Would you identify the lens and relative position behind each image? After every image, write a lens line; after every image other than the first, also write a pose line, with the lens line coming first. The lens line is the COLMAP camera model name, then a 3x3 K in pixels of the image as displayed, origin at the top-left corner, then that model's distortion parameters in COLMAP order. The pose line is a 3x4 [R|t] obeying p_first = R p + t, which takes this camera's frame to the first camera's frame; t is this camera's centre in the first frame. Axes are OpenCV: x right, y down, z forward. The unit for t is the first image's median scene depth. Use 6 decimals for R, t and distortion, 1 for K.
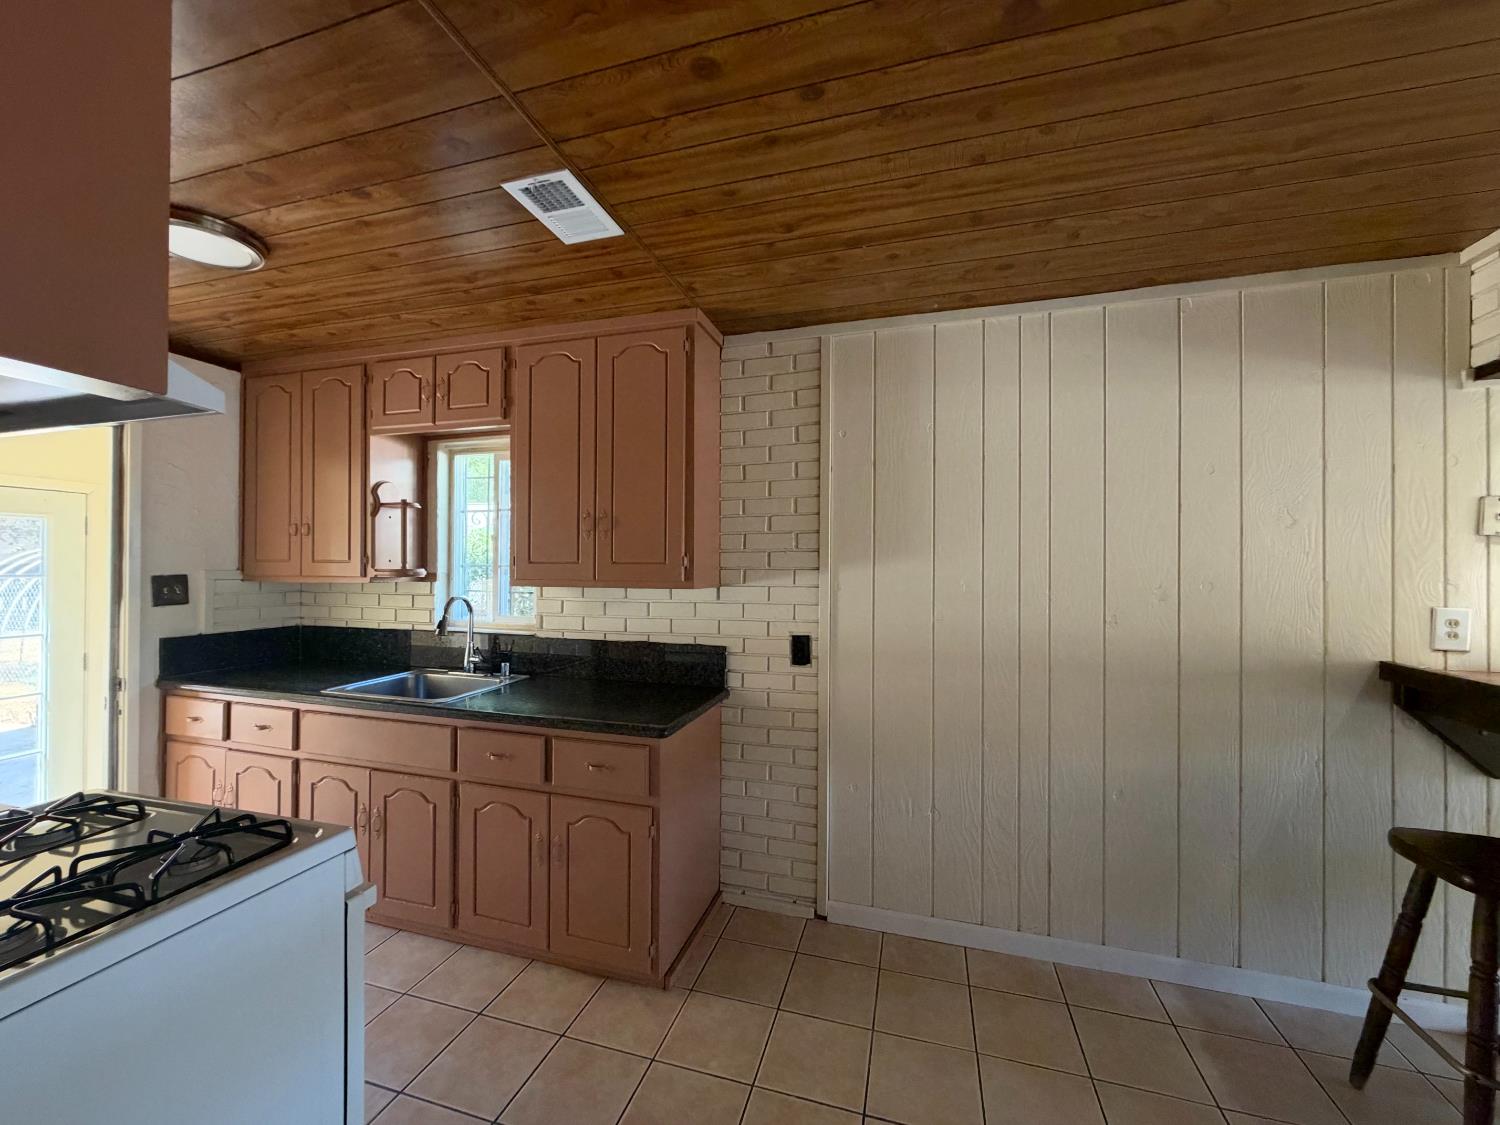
lens RADIAL K [[597.7, 0, 744.6], [0, 597.7, 562.0], [0, 0, 1]] dist [-0.000475, 0.000276]
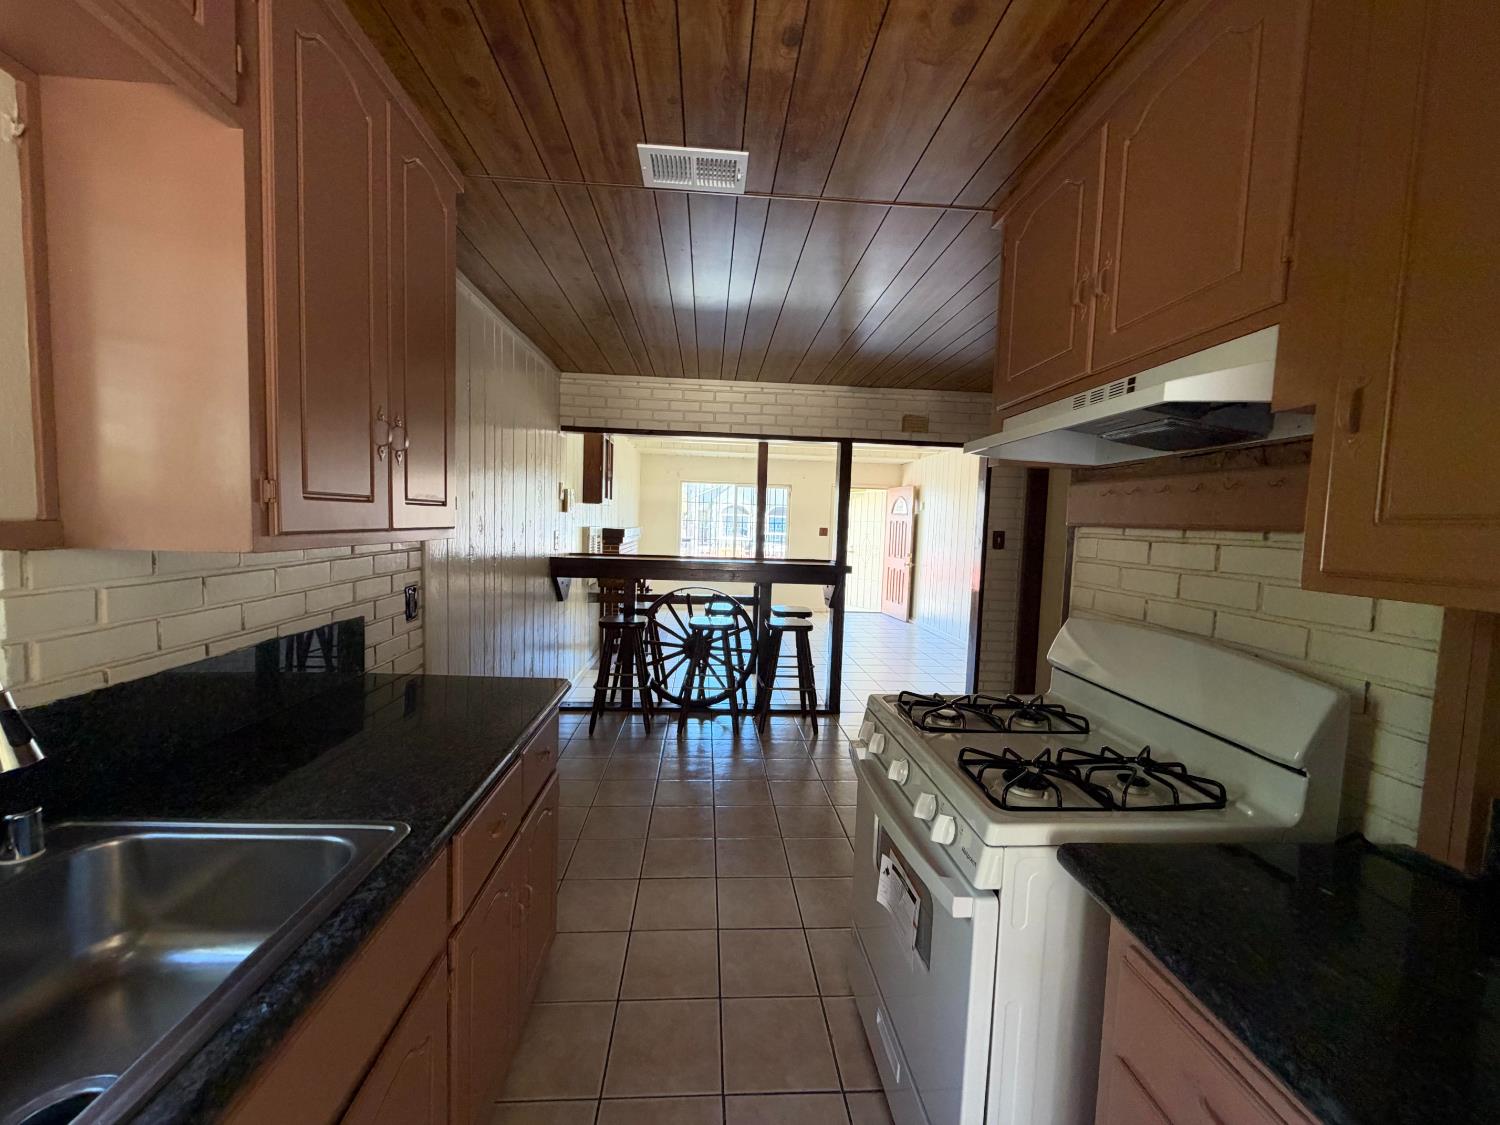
lens RADIAL K [[597.7, 0, 742.8], [0, 597.7, 563.1], [0, 0, 1]] dist [-0.000475, 0.000276]
pose [[-0.345147, -0.082253, 0.934937, -0.901165], [-0.042289, 0.996504, 0.072058, 0.004910], [-0.937596, -0.014667, -0.347418, 0.851655]]
